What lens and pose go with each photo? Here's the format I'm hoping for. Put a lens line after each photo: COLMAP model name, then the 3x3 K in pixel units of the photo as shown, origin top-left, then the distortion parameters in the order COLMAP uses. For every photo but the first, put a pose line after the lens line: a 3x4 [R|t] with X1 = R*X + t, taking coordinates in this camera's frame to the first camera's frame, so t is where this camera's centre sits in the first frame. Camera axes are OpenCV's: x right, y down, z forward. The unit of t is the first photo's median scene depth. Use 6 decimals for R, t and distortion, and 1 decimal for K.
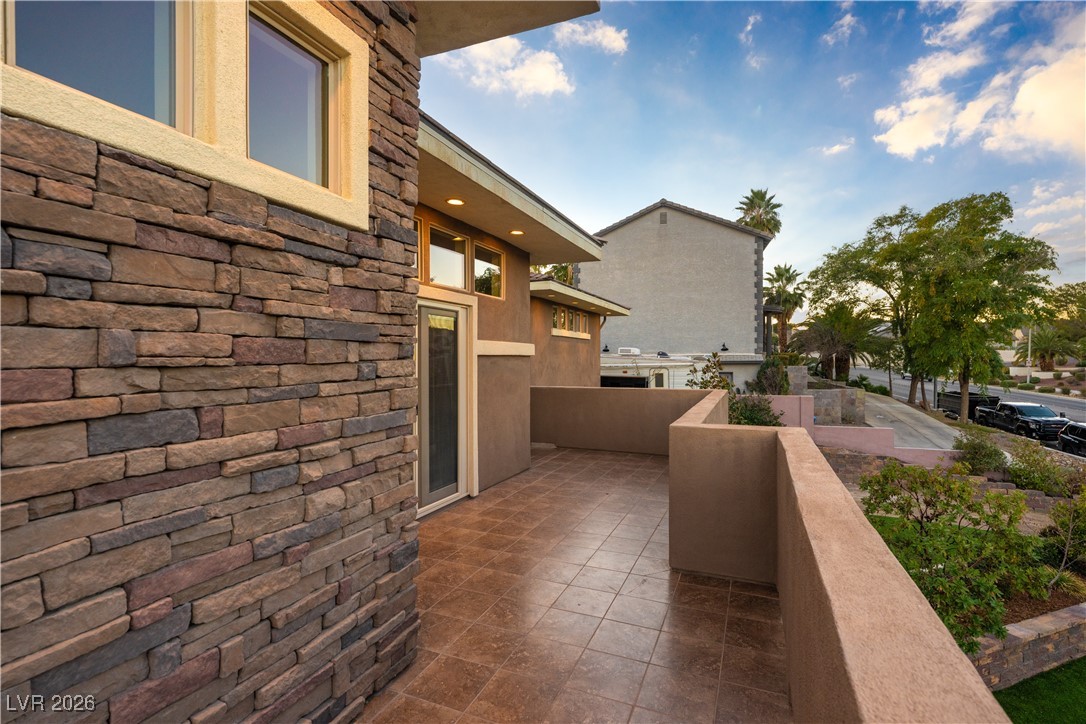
lens RADIAL K [[516.3, 0, 543.0], [0, 516.3, 362.0], [0, 0, 1]] dist [0.000730, 0.000445]
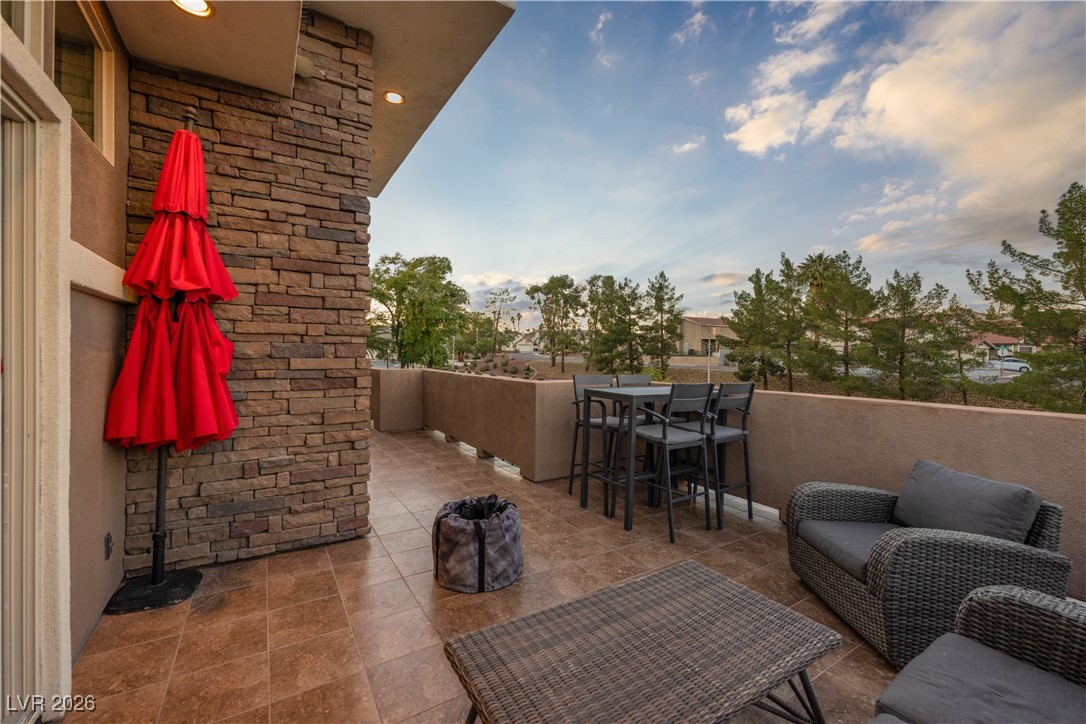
lens RADIAL K [[438.1, 0, 546.5], [0, 438.1, 361.1], [0, 0, 1]] dist [0.000815, -0.000012]
pose [[0.560751, -0.001110, 0.827984, -0.147305], [-0.006234, 0.999965, 0.005562, 0.010731], [-0.827961, -0.008280, 0.560724, -0.108255]]
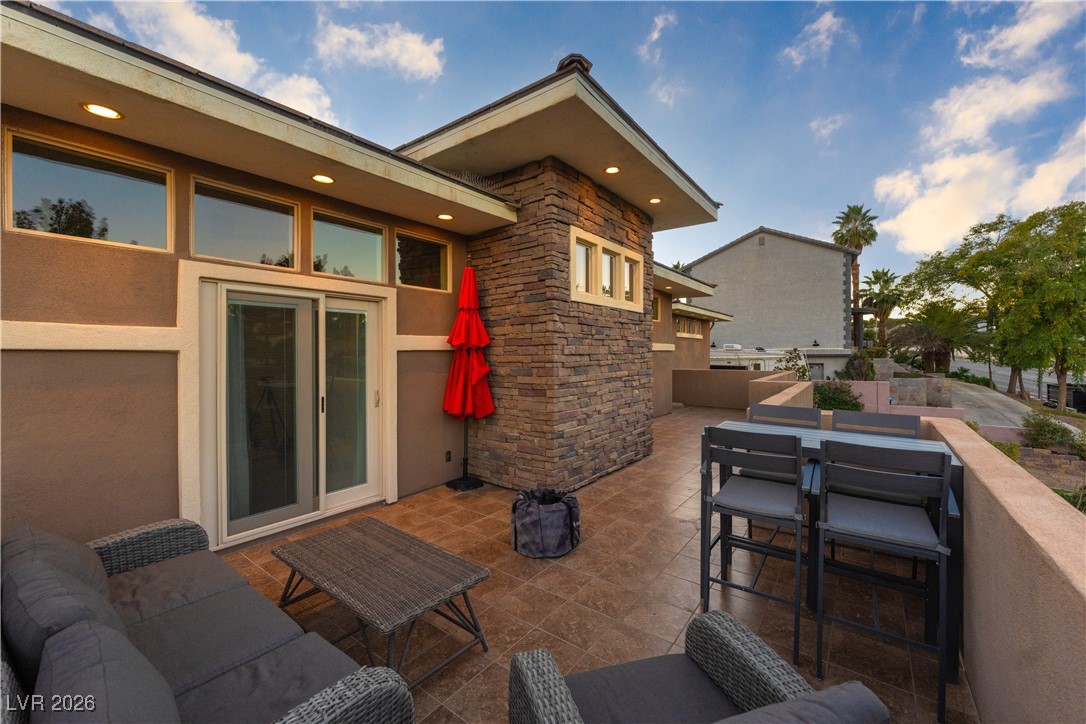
lens RADIAL K [[436.9, 0, 540.6], [0, 436.9, 355.2], [0, 0, 1]] dist [0.003128, 0.000295]
pose [[0.968841, 0.000622, -0.247684, -0.027053], [-0.000820, 0.999999, -0.000696, 0.001412], [0.247683, 0.000878, 0.968841, -0.175854]]
